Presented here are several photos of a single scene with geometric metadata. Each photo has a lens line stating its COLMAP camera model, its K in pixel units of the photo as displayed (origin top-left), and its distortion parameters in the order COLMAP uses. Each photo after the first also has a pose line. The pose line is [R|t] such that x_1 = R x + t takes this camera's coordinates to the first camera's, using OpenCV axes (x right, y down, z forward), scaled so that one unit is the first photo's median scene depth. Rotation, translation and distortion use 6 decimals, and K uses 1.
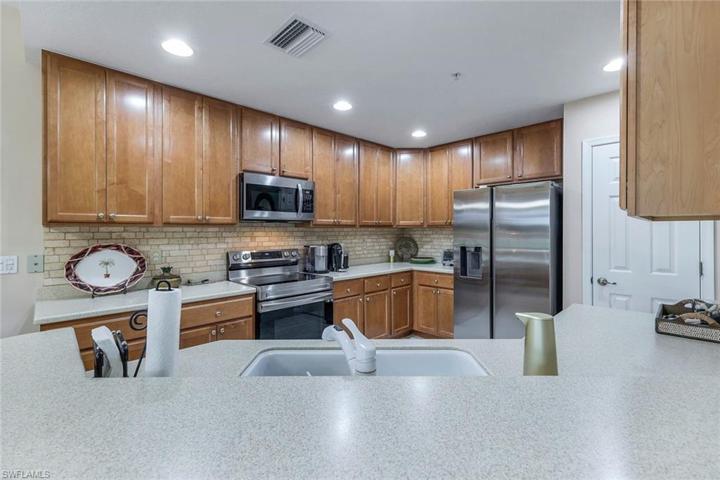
lens RADIAL K [[321.0, 0, 362.1], [0, 321.0, 233.9], [0, 0, 1]] dist [0.000076, -0.000110]
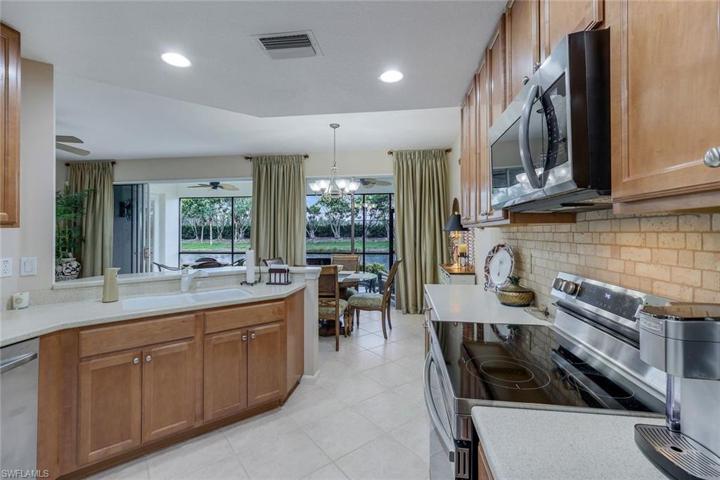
lens RADIAL K [[321.0, 0, 362.1], [0, 321.0, 233.9], [0, 0, 1]] dist [0.000076, -0.000110]
pose [[-0.796937, 0.010489, -0.603971, 0.141027], [0.004685, 0.999926, 0.011184, -0.011304], [0.604044, 0.006083, -0.796928, 1.148387]]
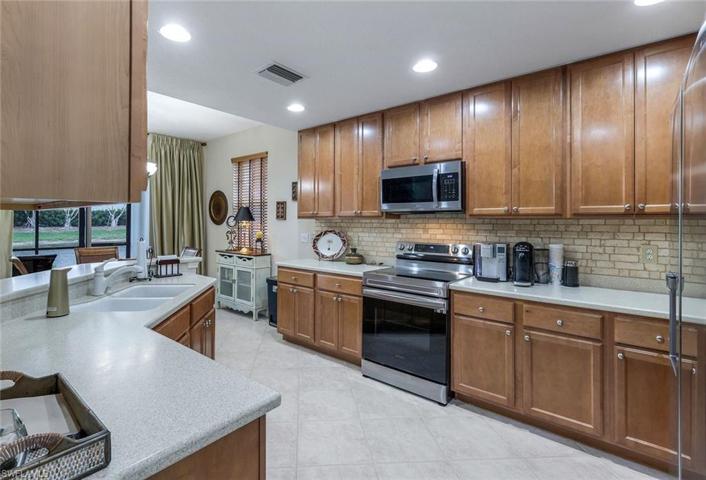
lens RADIAL K [[331.6, 0, 338.5], [0, 331.6, 219.8], [0, 0, 1]] dist [-0.000652, -0.000143]
pose [[0.099275, -0.003584, -0.995054, 0.663068], [-0.016152, 0.999856, -0.005213, -0.008758], [0.994929, 0.016589, 0.099202, 0.645829]]
